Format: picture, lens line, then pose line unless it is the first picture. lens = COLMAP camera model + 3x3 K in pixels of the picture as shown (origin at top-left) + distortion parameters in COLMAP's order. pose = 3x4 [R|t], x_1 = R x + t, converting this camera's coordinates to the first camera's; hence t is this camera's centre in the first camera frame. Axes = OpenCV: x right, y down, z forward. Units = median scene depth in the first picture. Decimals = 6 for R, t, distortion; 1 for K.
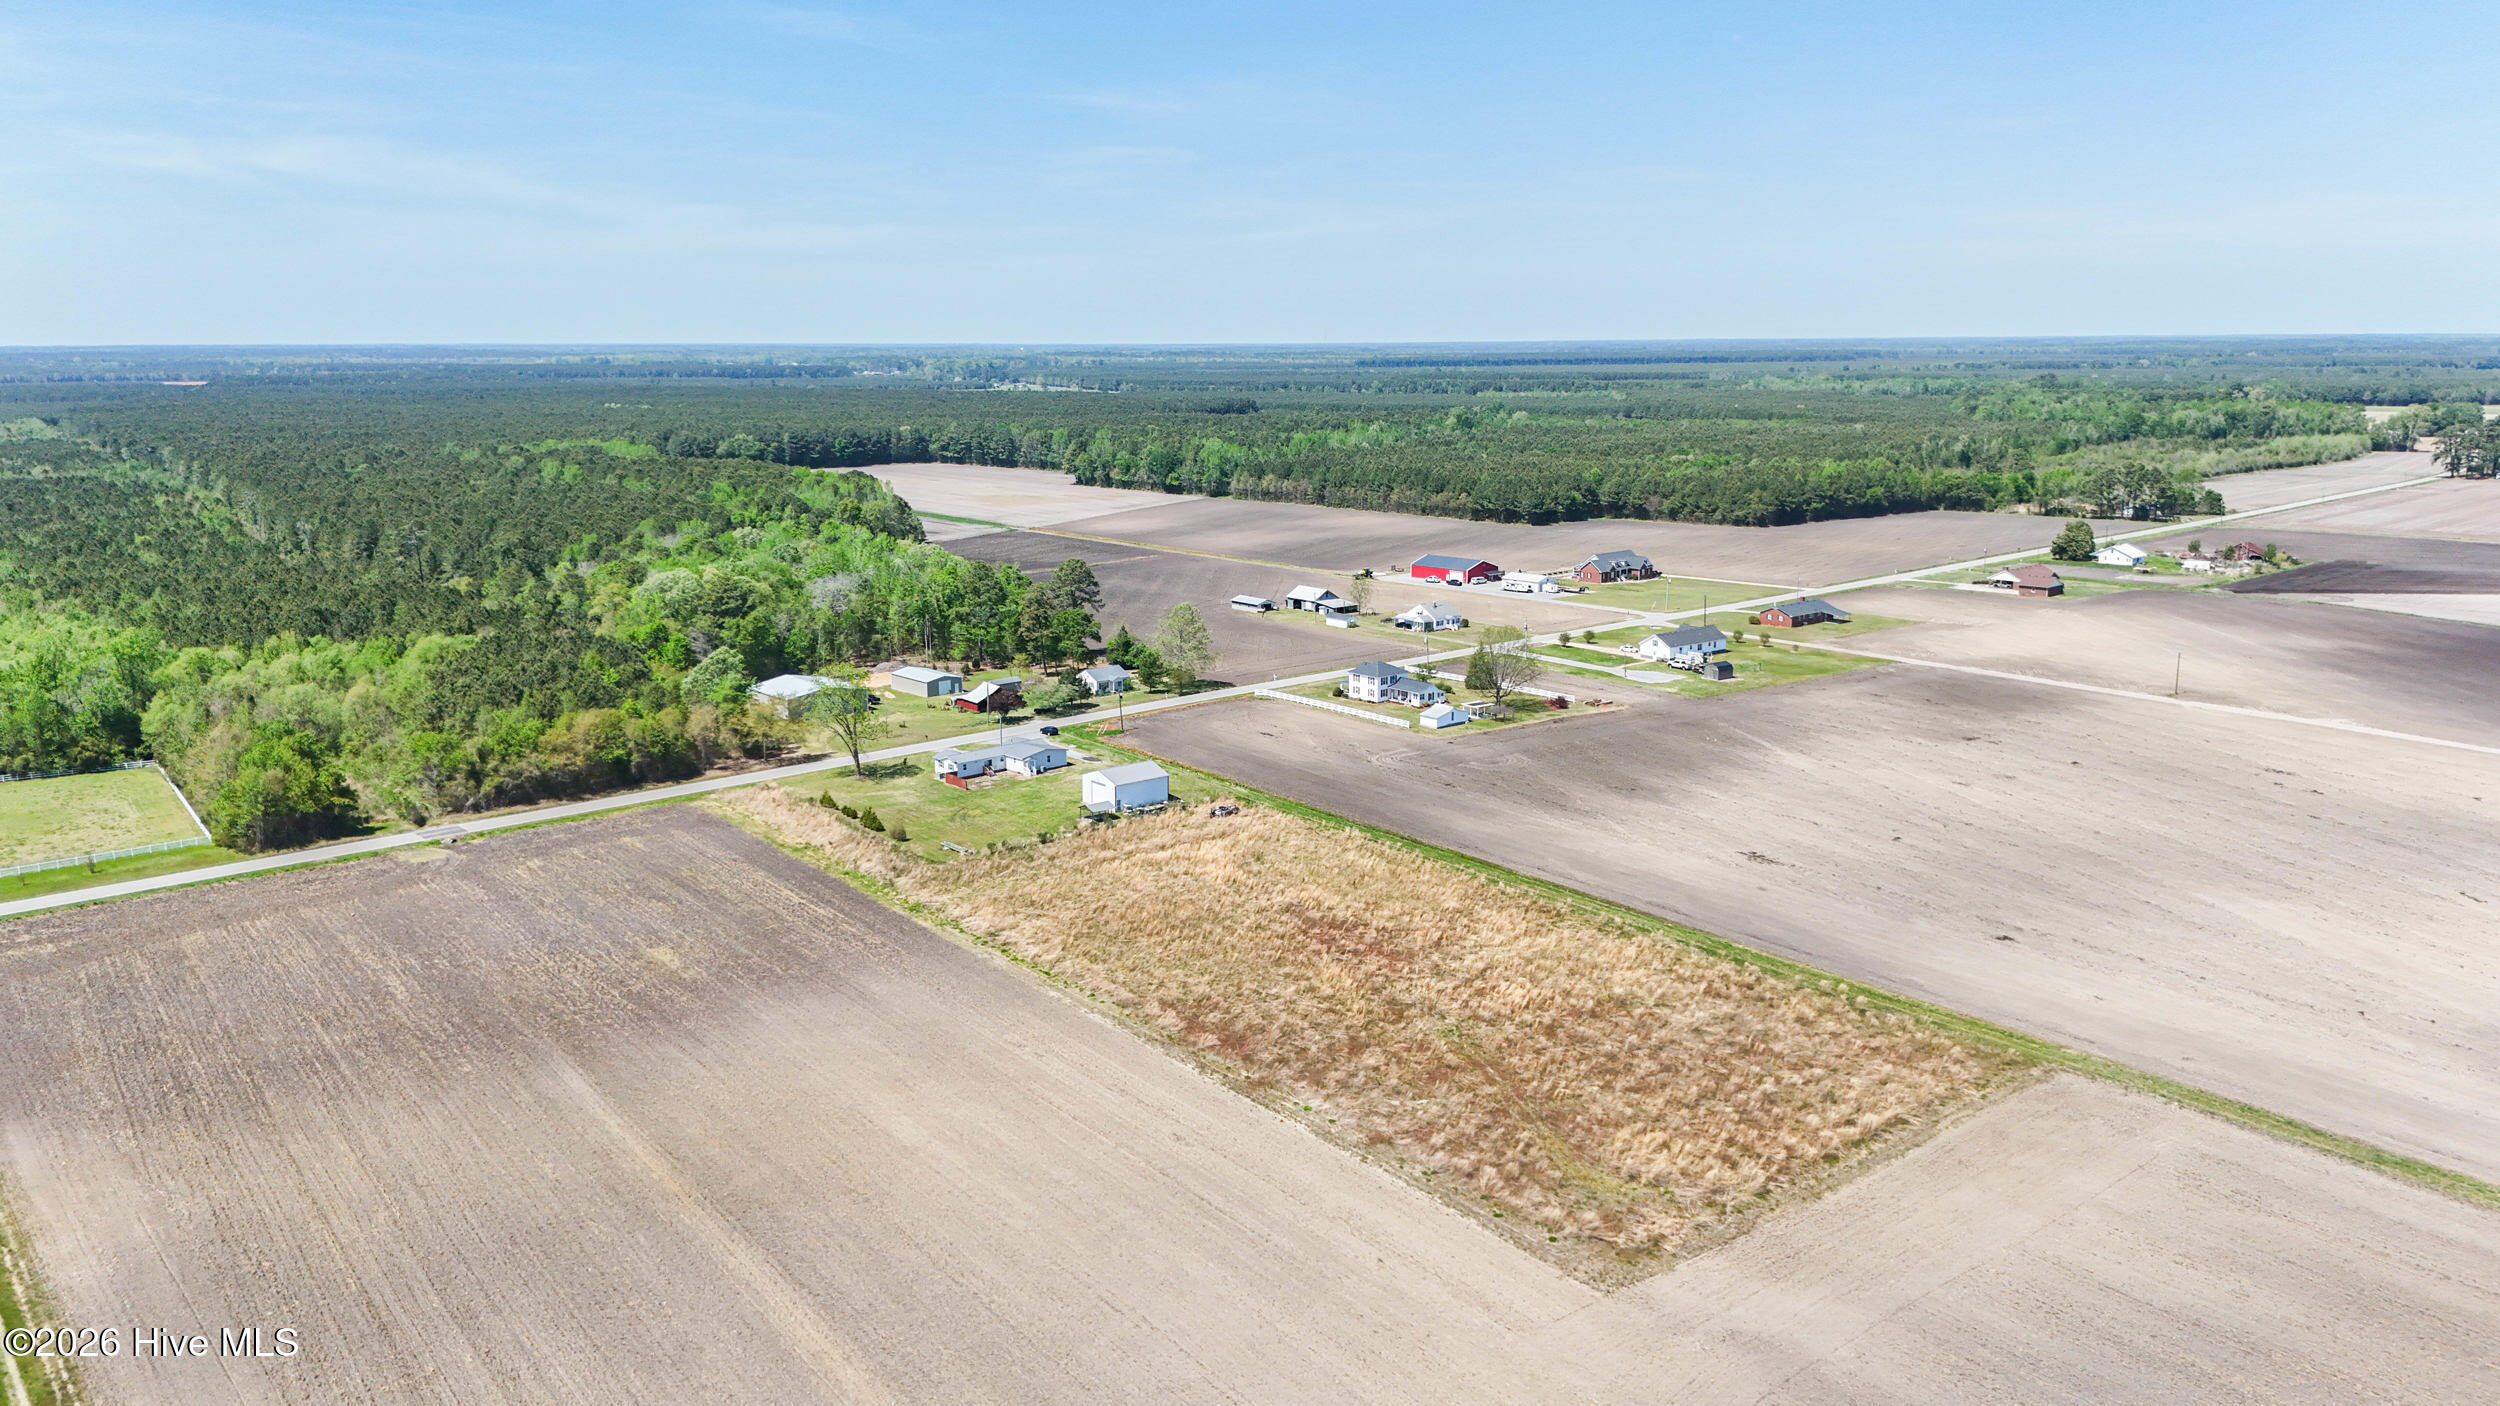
lens RADIAL K [[1823.4, 0, 1256.7], [0, 1823.4, 712.5], [0, 0, 1]] dist [0.067325, -0.009372]
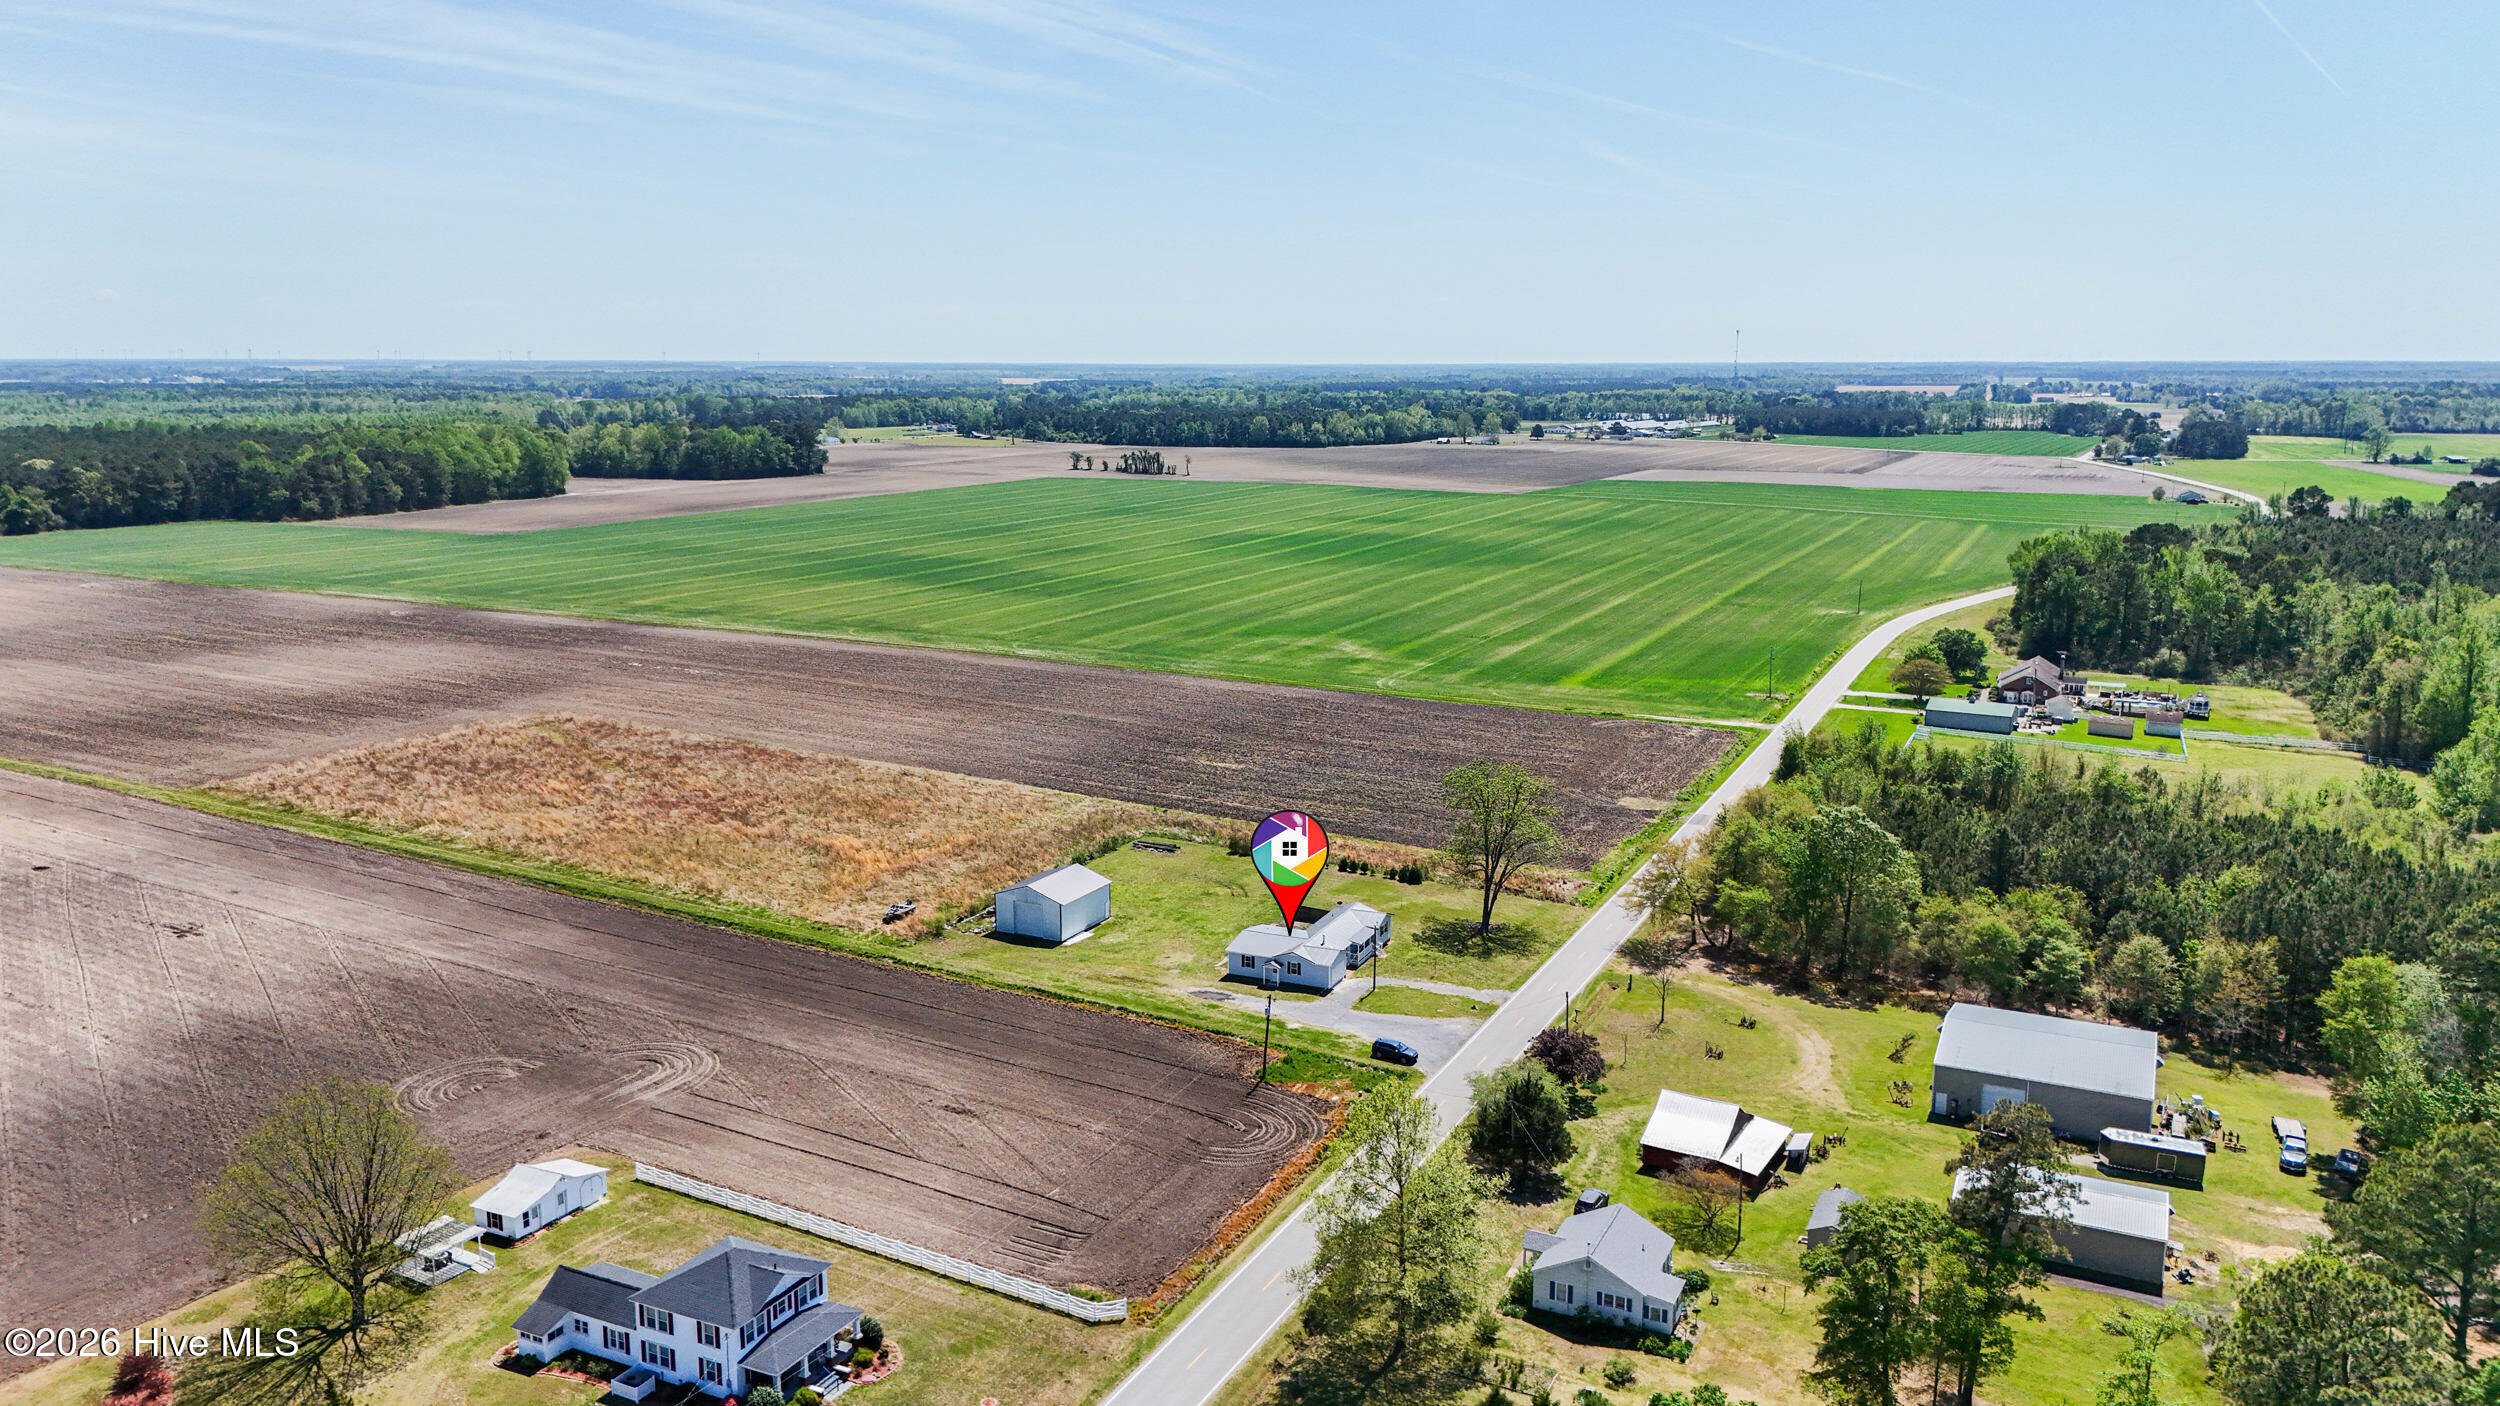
lens RADIAL K [[1839.8, 0, 1242.3], [0, 1839.8, 706.5], [0, 0, 1]] dist [0.042857, -0.013344]
pose [[-0.924435, 0.077195, -0.373444, 0.123419], [-0.070149, 0.928160, 0.365510, -0.302820], [0.374831, 0.364087, -0.852609, 1.610833]]
